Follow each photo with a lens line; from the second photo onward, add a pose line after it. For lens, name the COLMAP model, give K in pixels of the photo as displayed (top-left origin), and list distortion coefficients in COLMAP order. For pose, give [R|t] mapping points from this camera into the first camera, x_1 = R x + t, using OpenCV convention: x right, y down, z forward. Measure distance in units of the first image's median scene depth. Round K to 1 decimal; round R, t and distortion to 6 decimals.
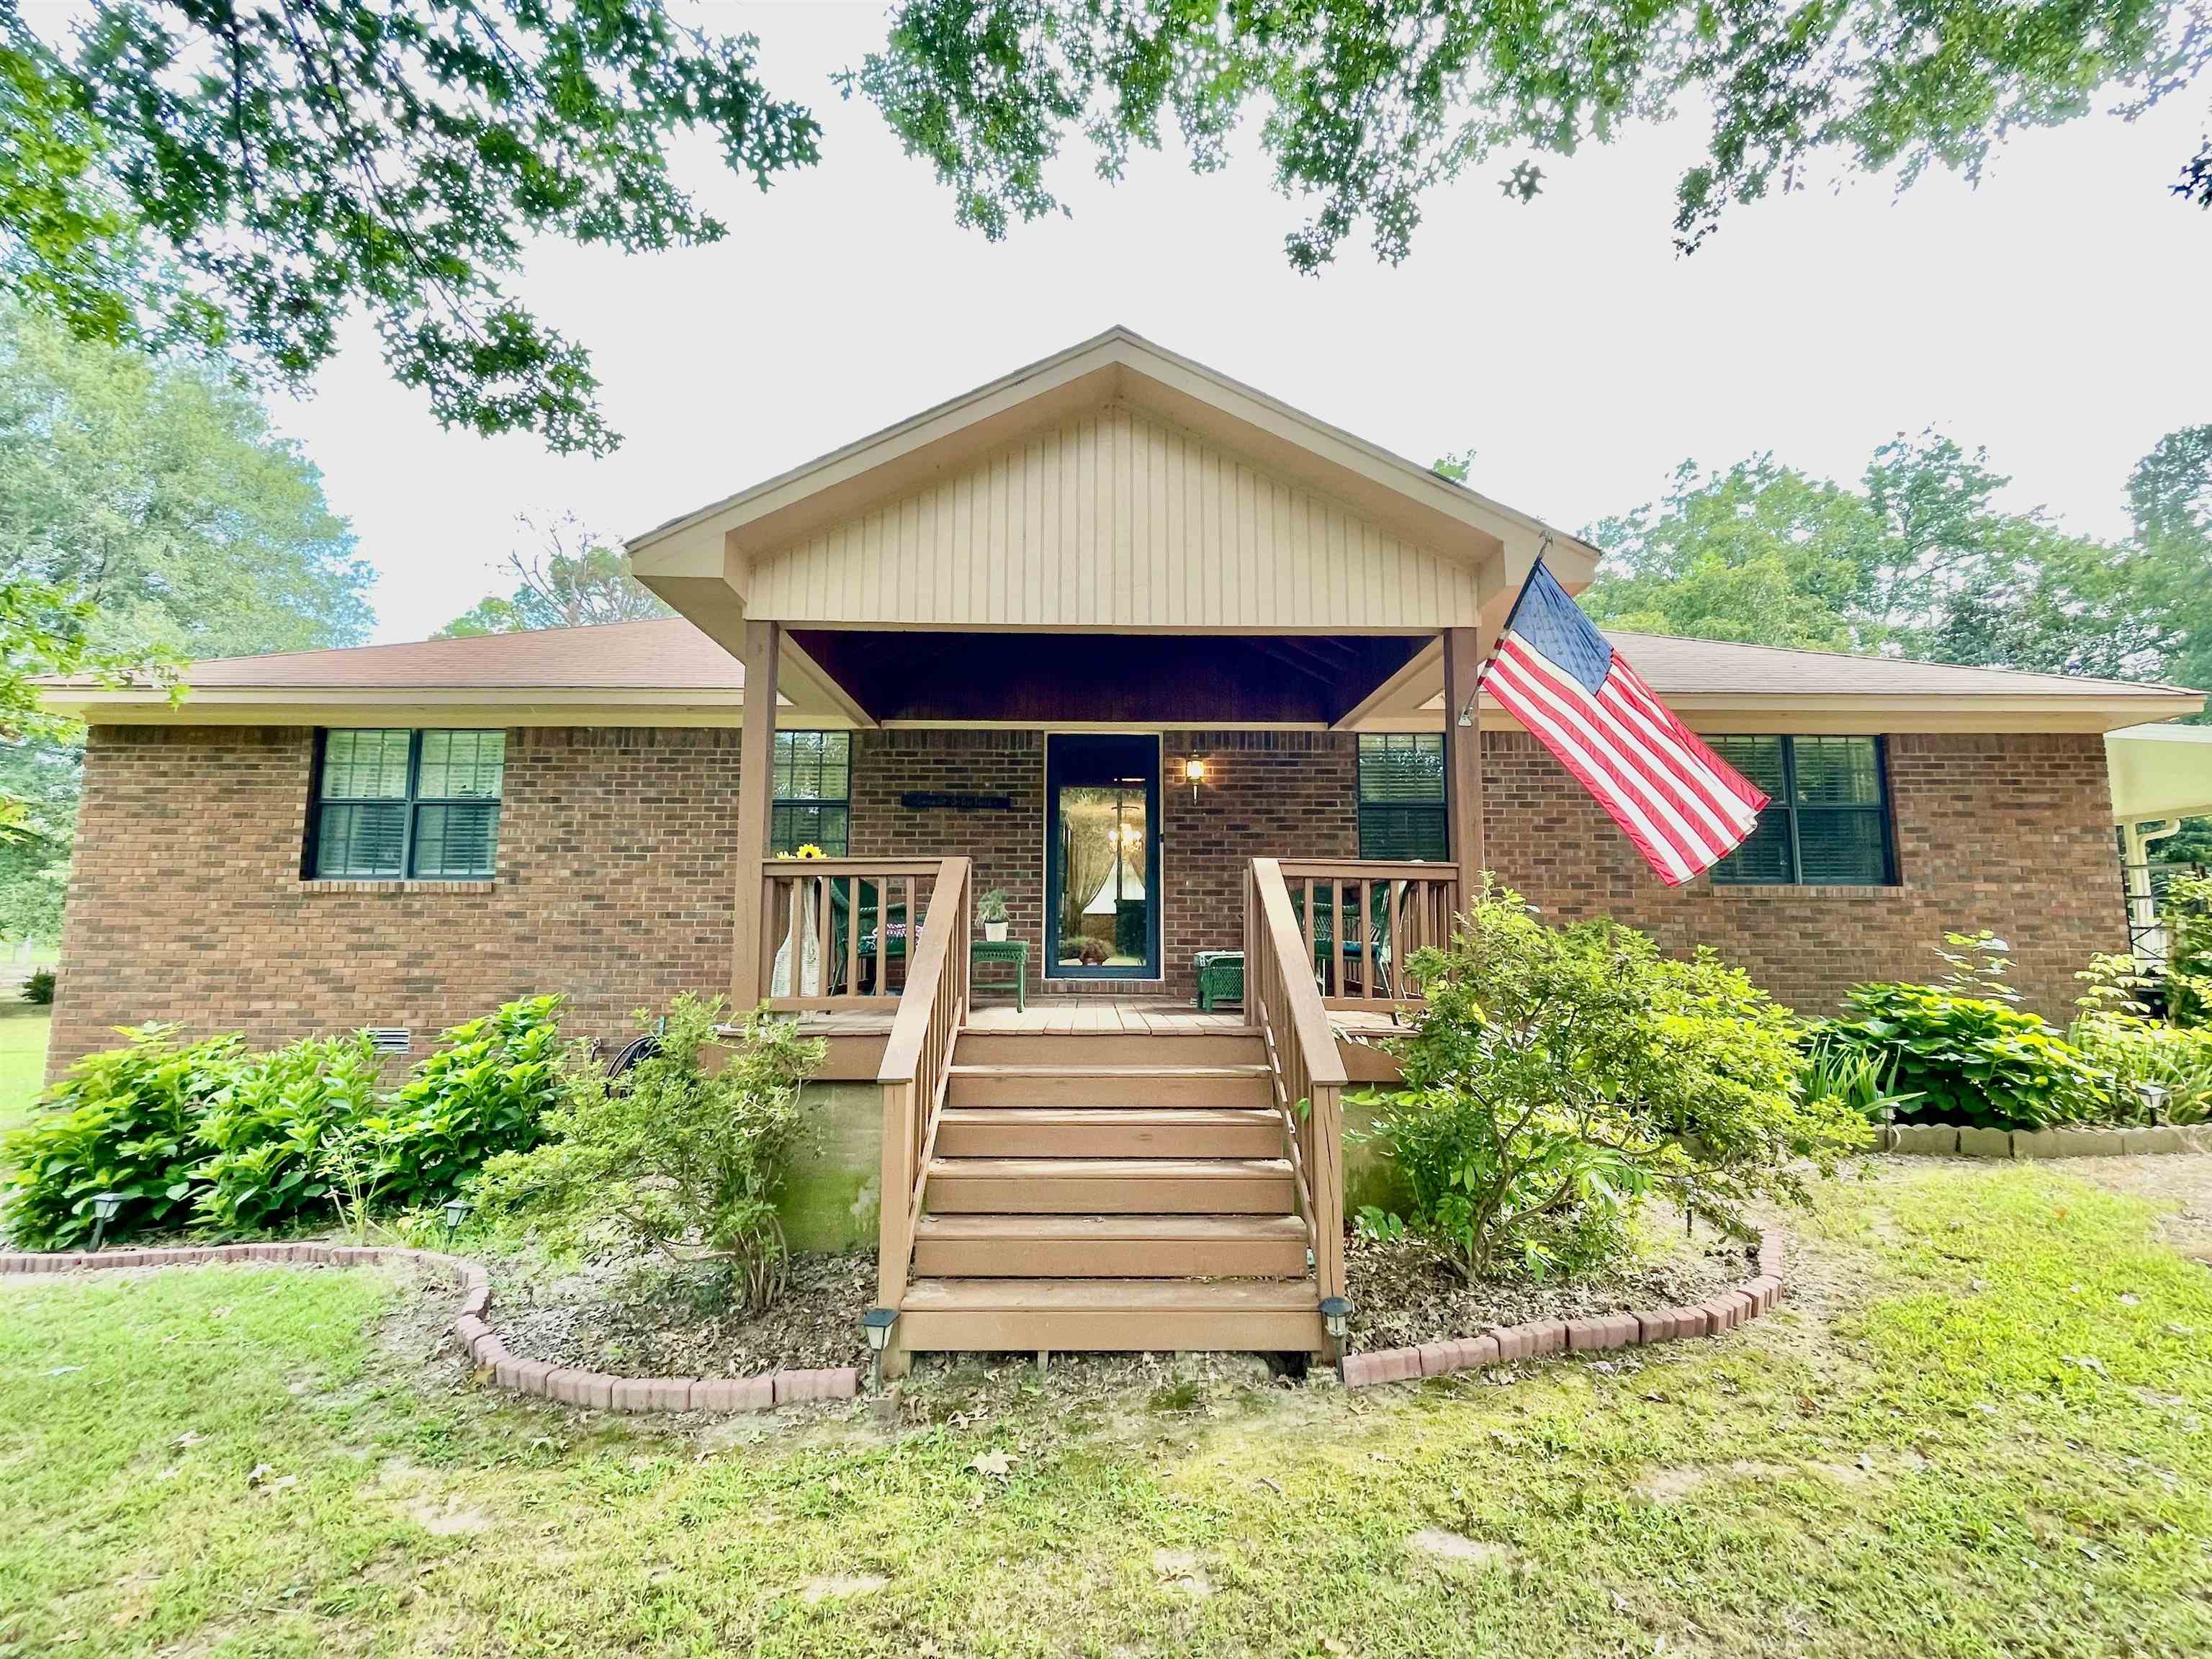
lens RADIAL K [[998.7, 0, 1097.0], [0, 998.7, 829.8], [0, 0, 1]] dist [-0.009288, 0.004540]
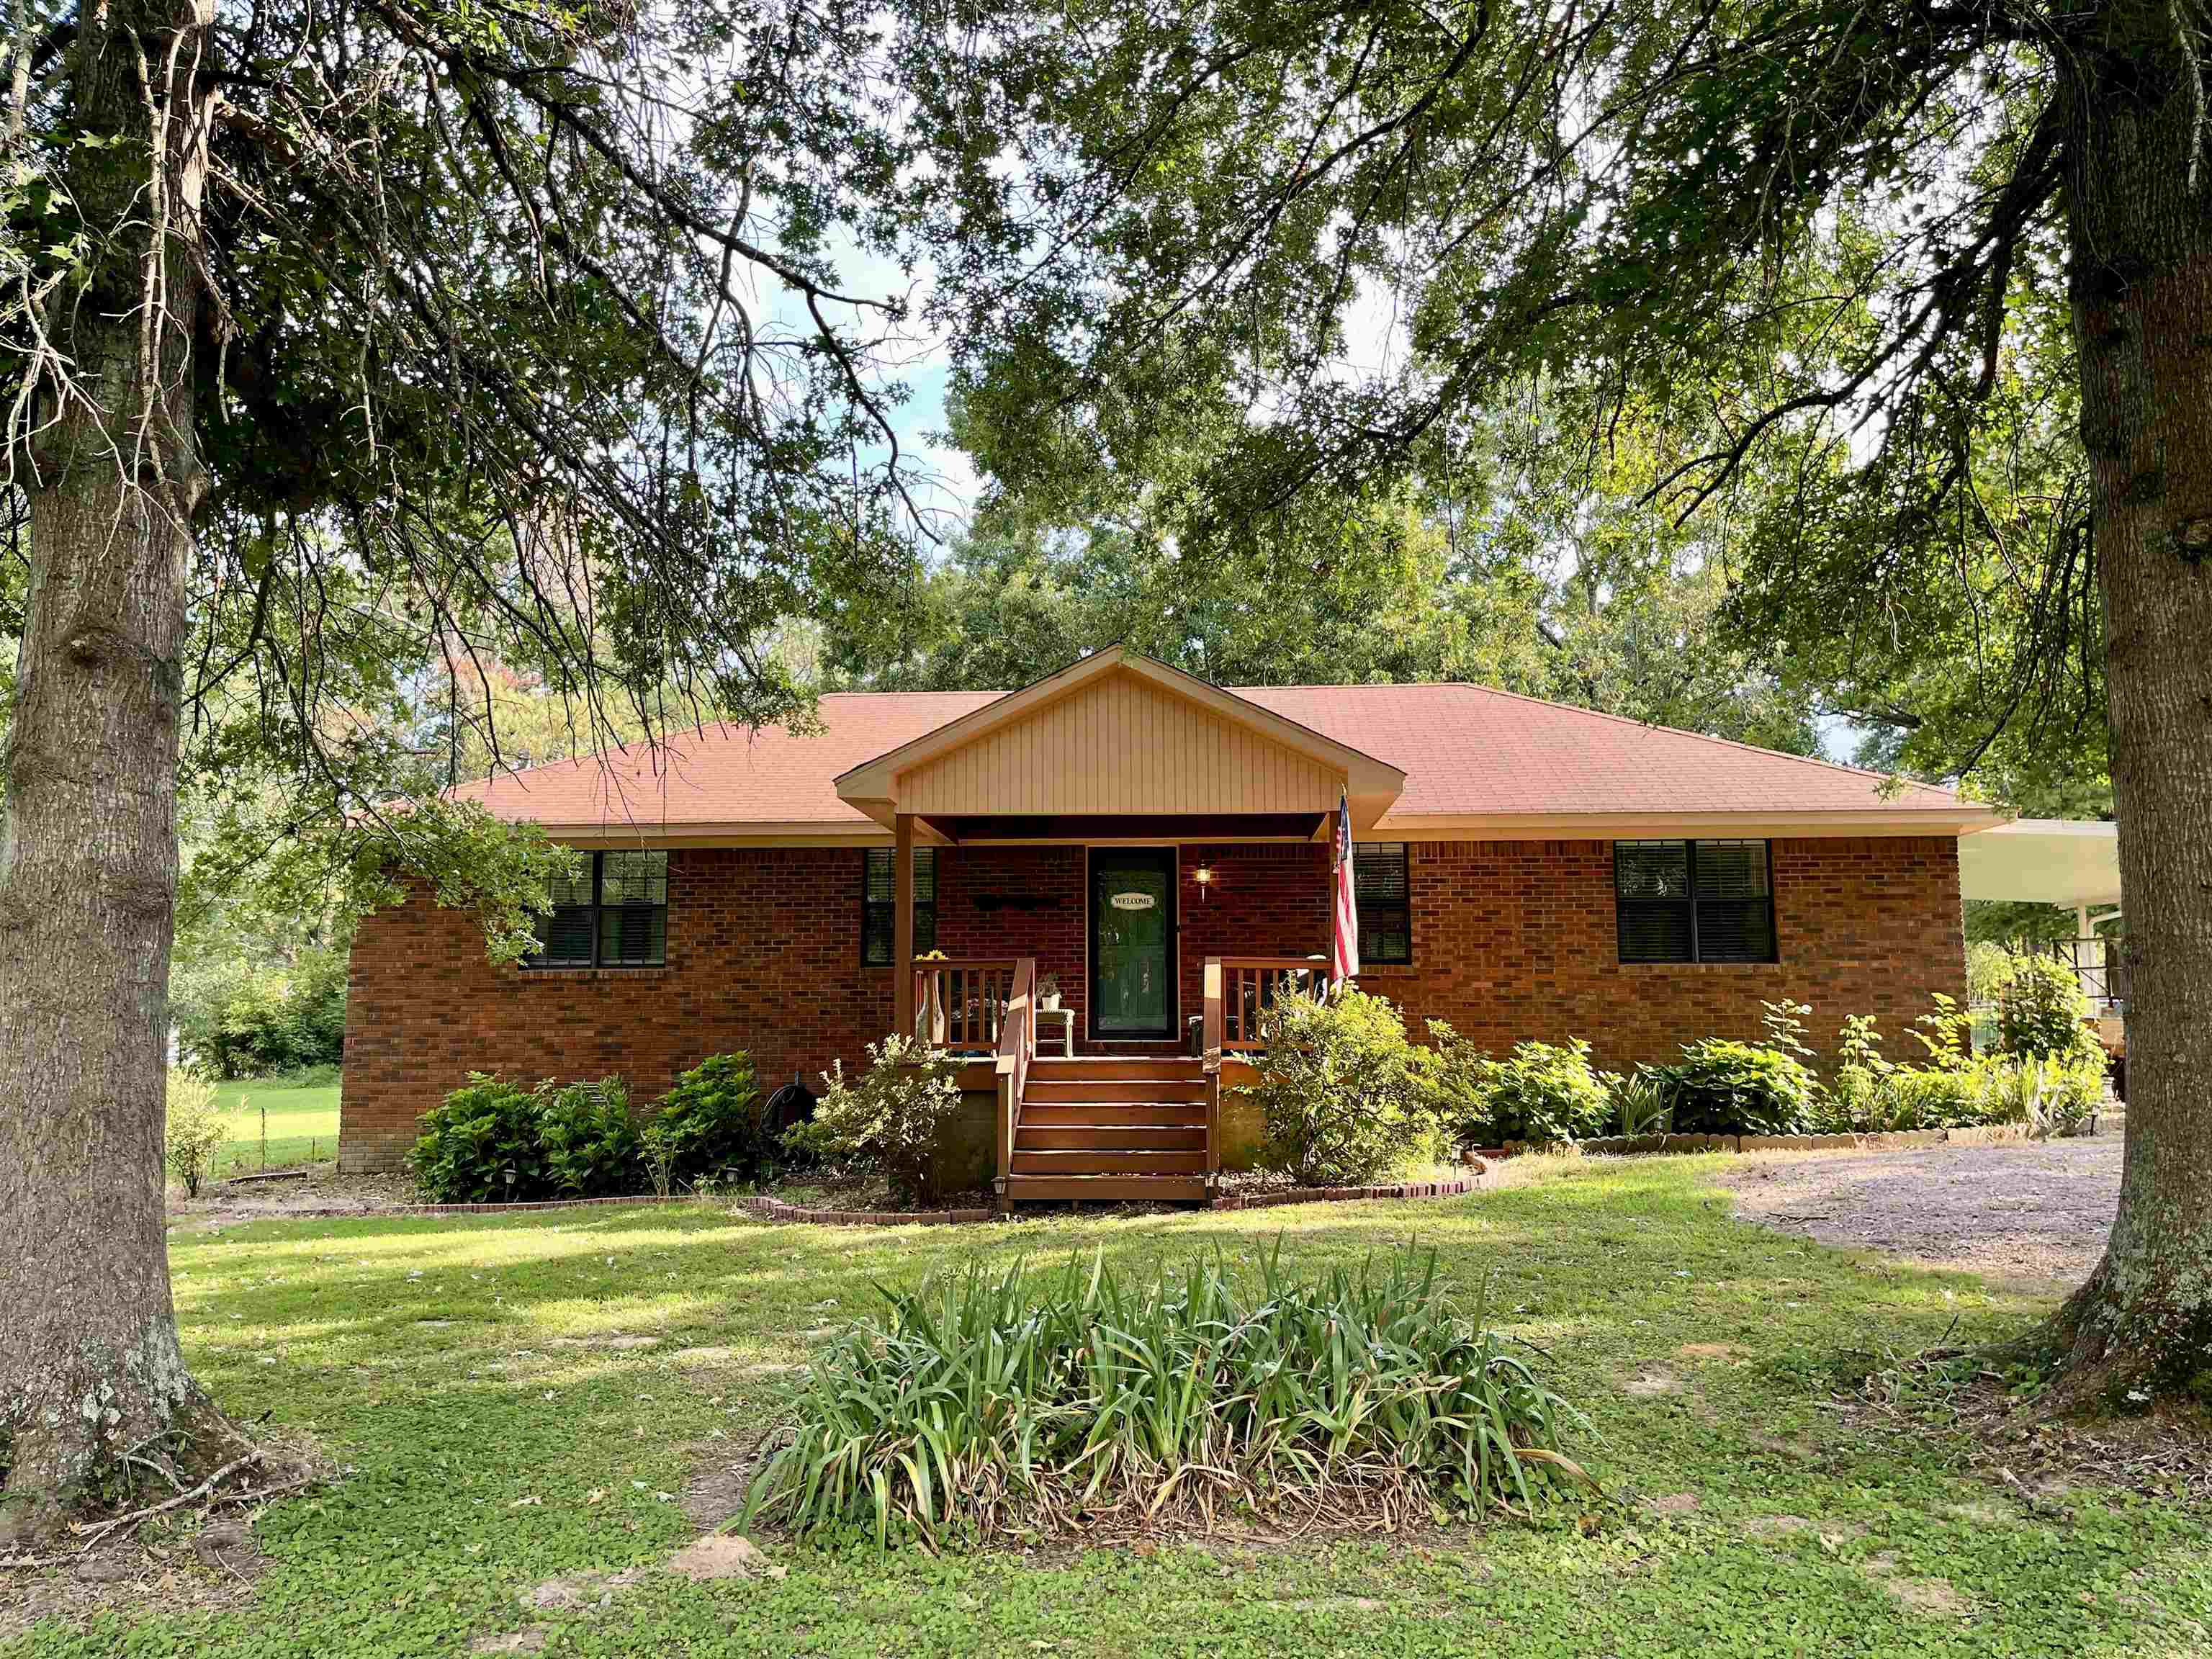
lens RADIAL K [[1985.6, 0, 1105.7], [0, 1985.6, 825.3], [0, 0, 1]] dist [0.113254, 0.000457]
pose [[0.997734, -0.014052, -0.065804, 0.142190], [0.014633, 0.999858, 0.008364, -0.147066], [0.065677, -0.009308, 0.997798, -1.540129]]
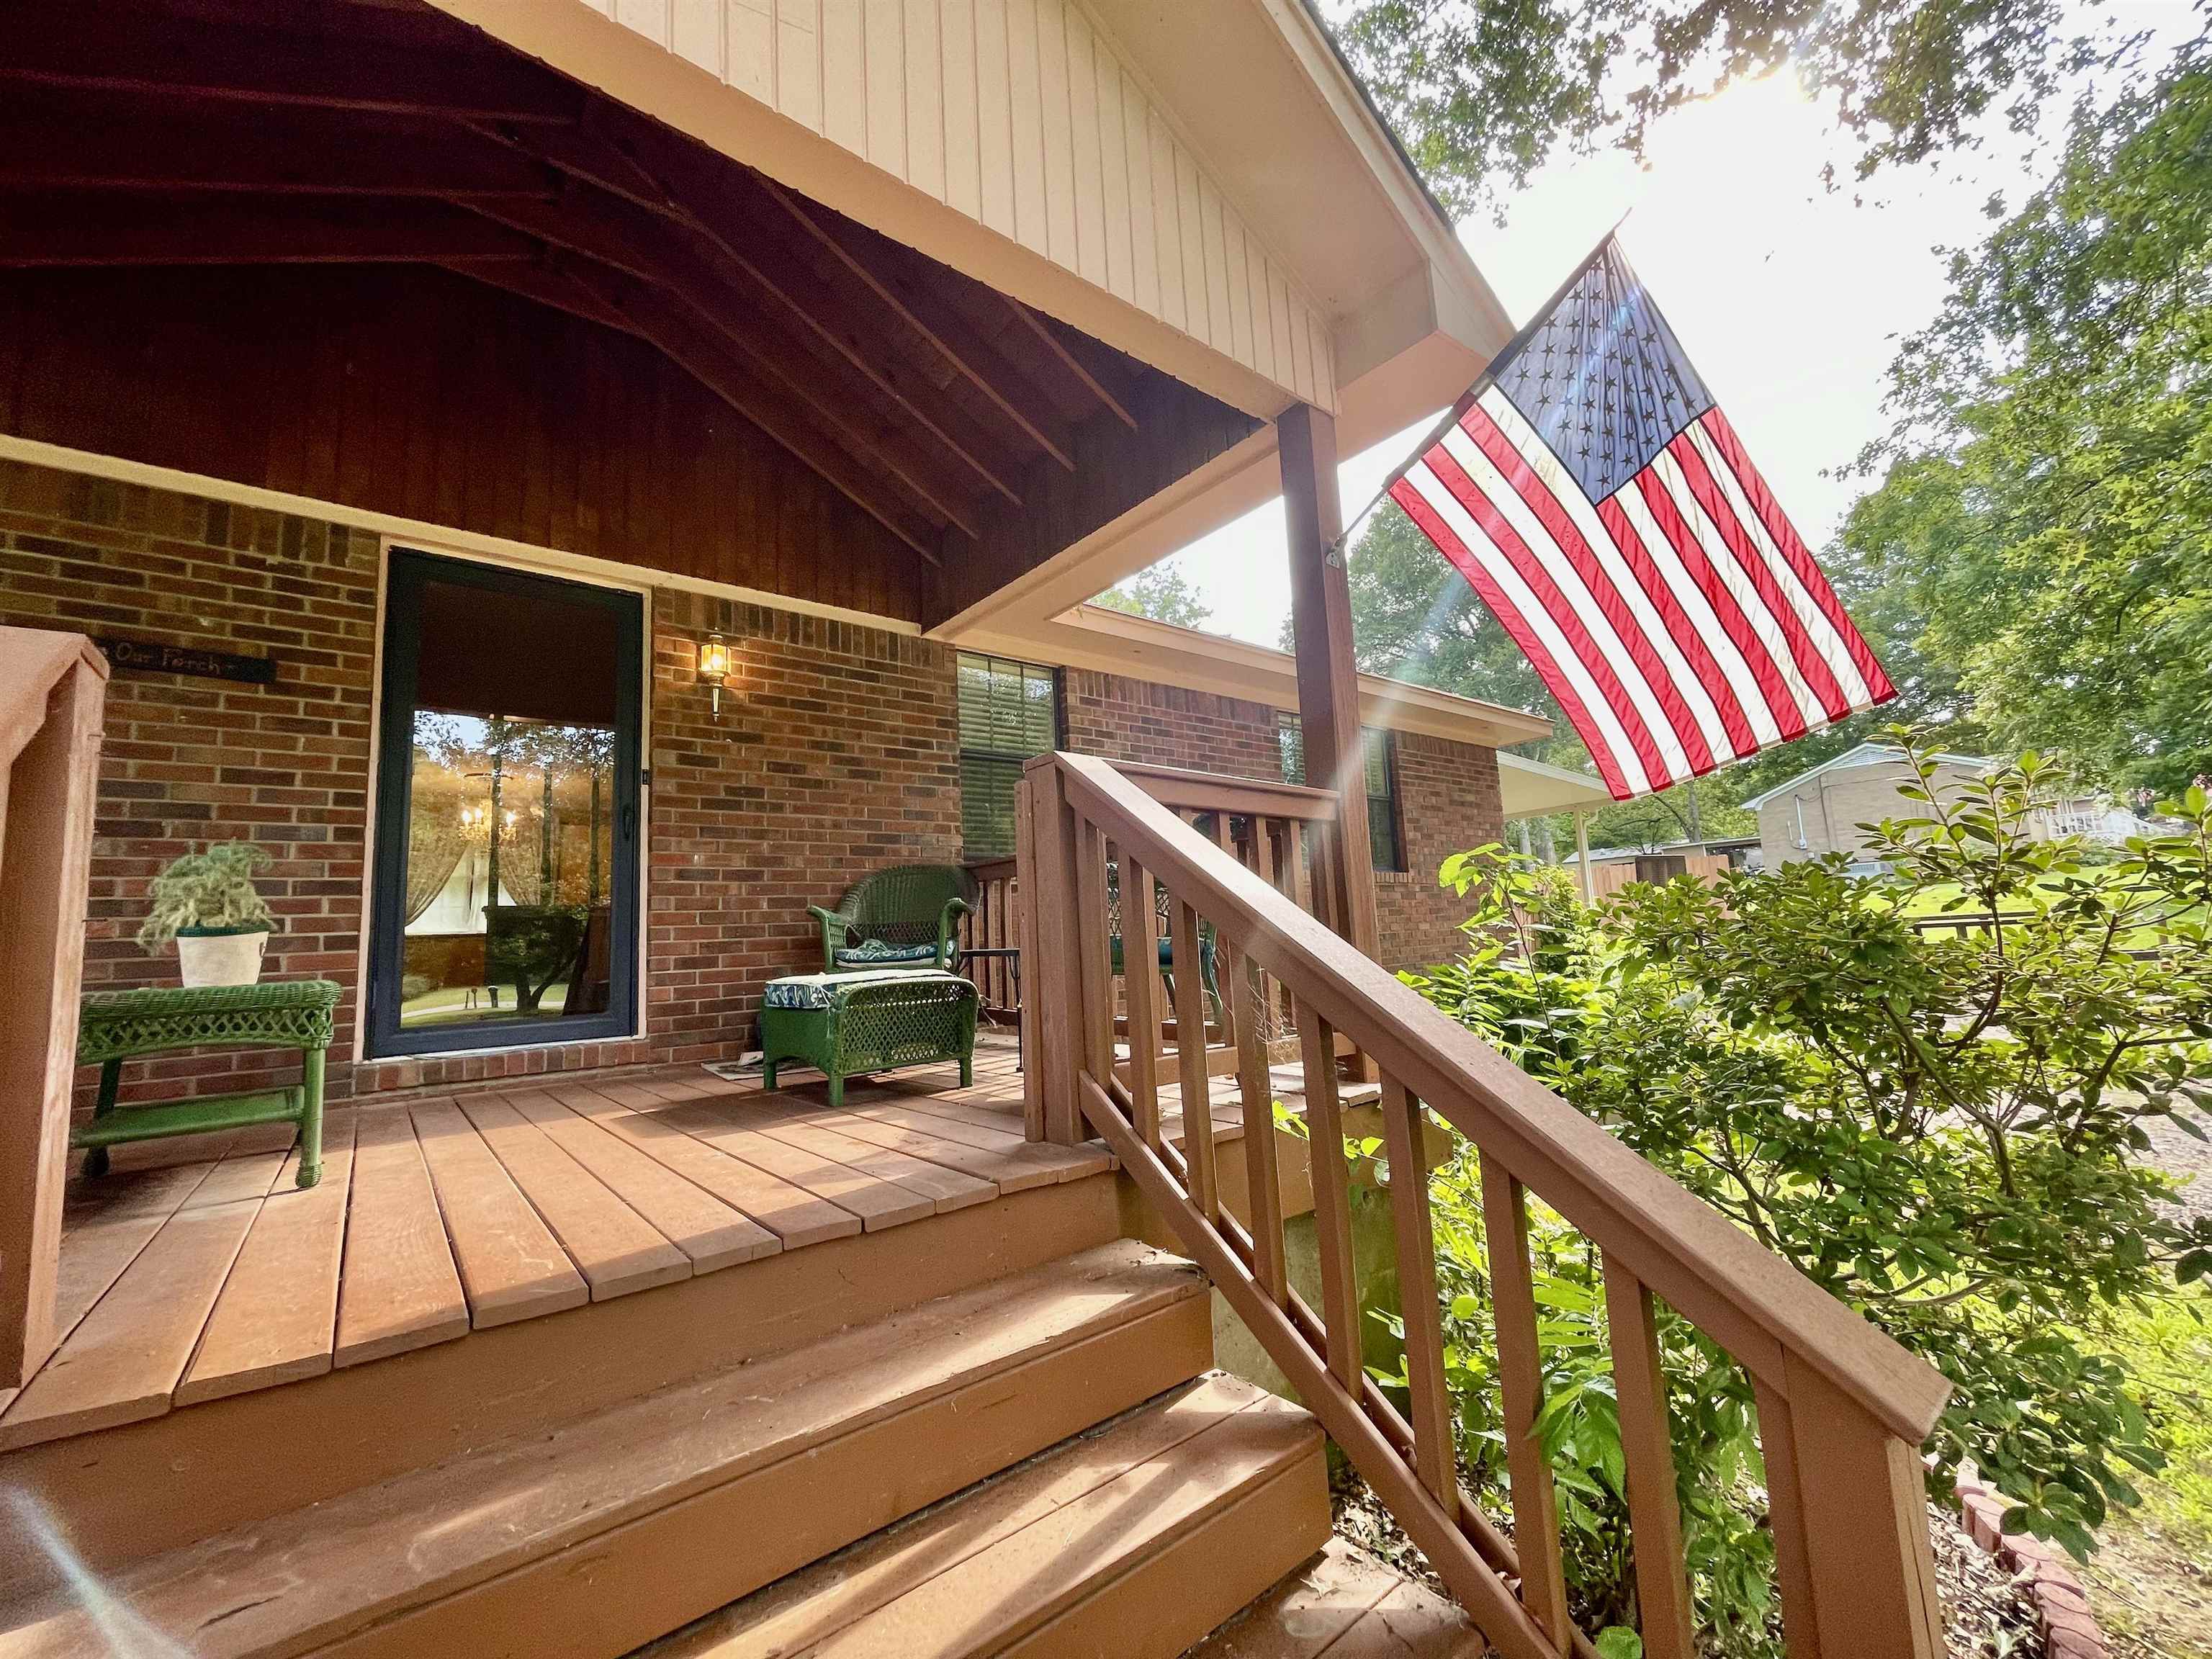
lens RADIAL K [[891.2, 0, 1095.2], [0, 891.2, 831.4], [0, 0, 1]] dist [-0.001594, 0.000361]
pose [[0.780342, 0.035066, 0.624370, -0.047764], [-0.018147, 0.999276, -0.033441, 0.050596], [-0.625090, 0.014765, 0.780413, 0.464545]]
